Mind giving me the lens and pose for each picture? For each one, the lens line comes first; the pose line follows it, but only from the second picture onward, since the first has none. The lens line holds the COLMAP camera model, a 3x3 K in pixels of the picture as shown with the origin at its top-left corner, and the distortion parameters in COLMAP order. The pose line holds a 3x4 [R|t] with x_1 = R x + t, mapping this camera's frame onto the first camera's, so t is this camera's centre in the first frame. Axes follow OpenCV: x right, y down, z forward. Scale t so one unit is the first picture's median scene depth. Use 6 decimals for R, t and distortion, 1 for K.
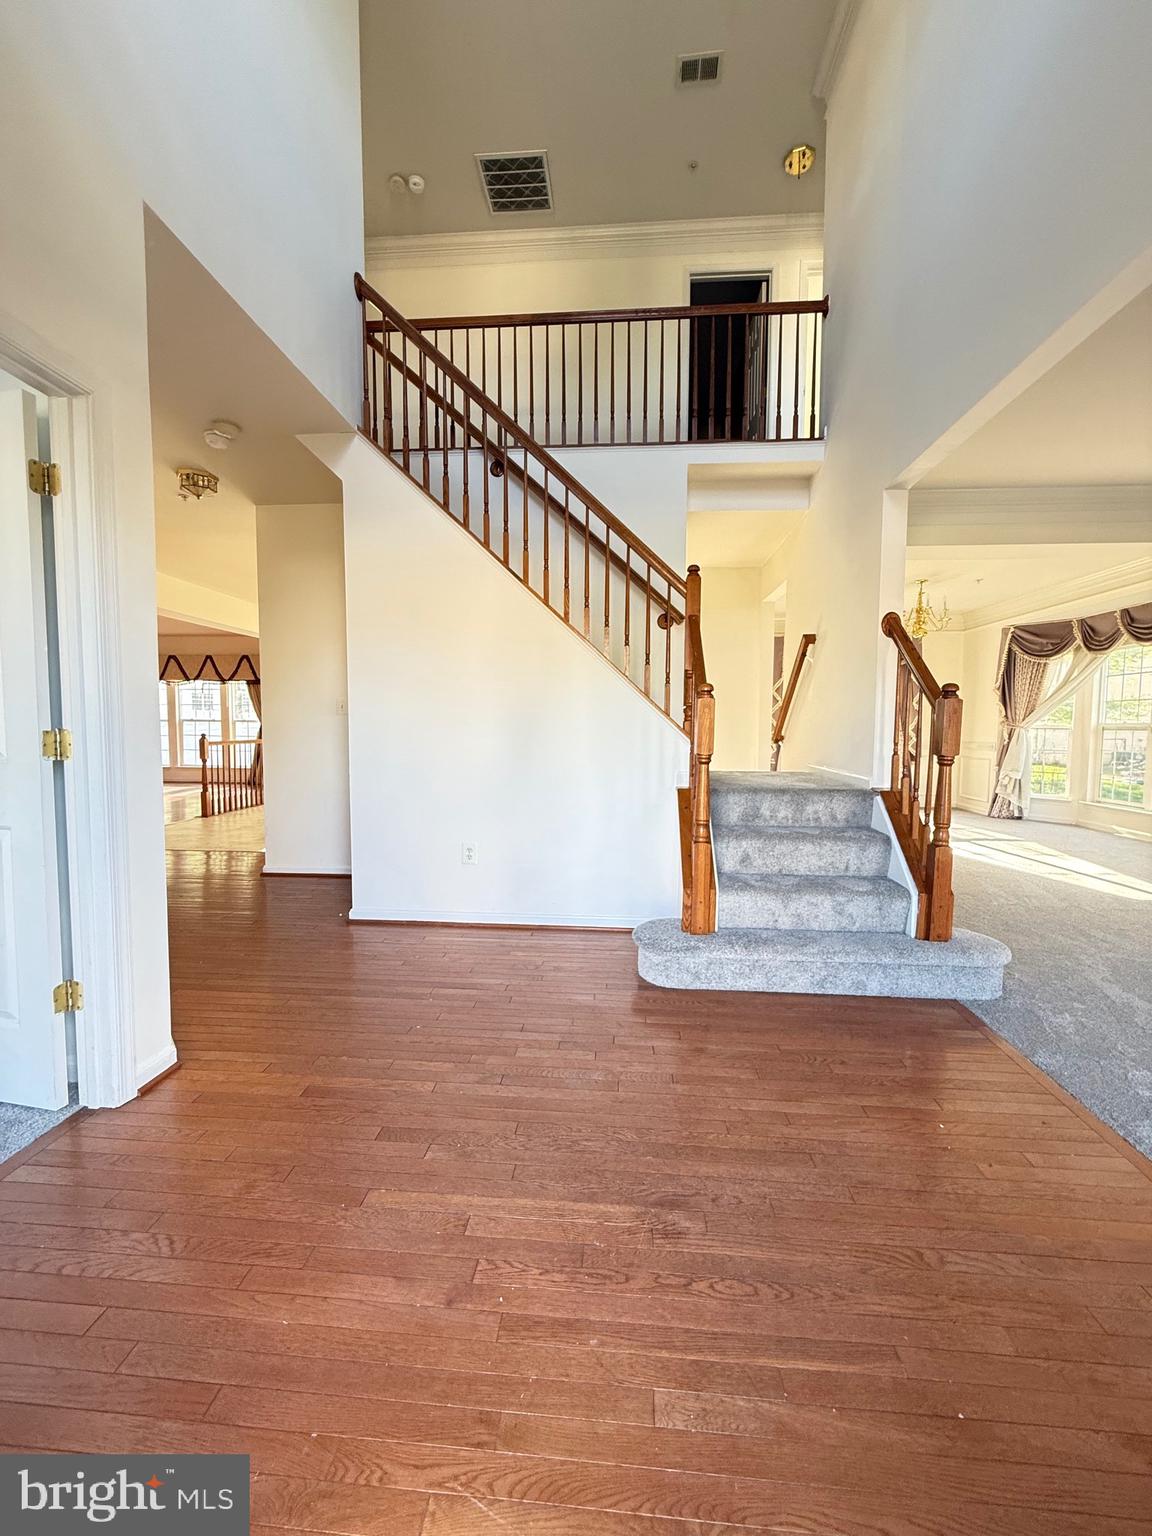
lens RADIAL K [[611.9, 0, 577.3], [0, 611.9, 764.9], [0, 0, 1]] dist [0.000114, -0.000057]
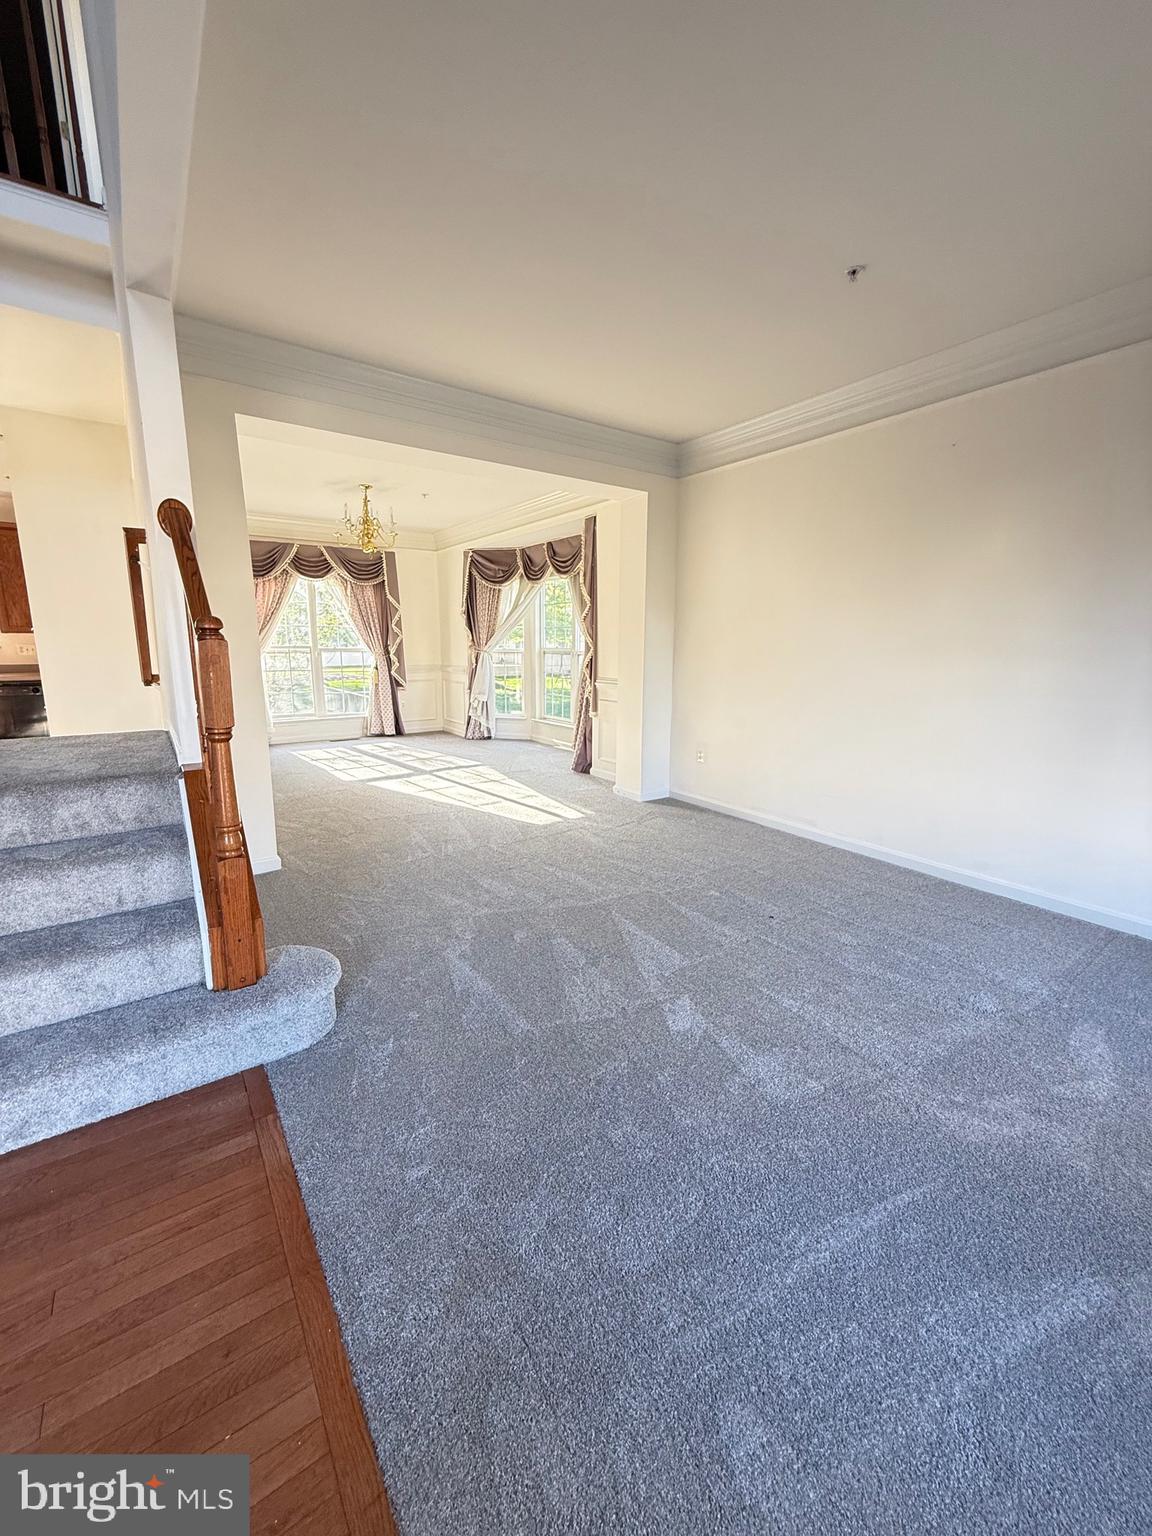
lens RADIAL K [[611.9, 0, 577.4], [0, 611.9, 764.5], [0, 0, 1]] dist [0.000114, -0.000057]
pose [[0.770505, -0.126082, 0.624840, 0.371326], [0.040288, 0.987916, 0.149664, -0.045252], [-0.636160, -0.090143, 0.766274, 0.178913]]
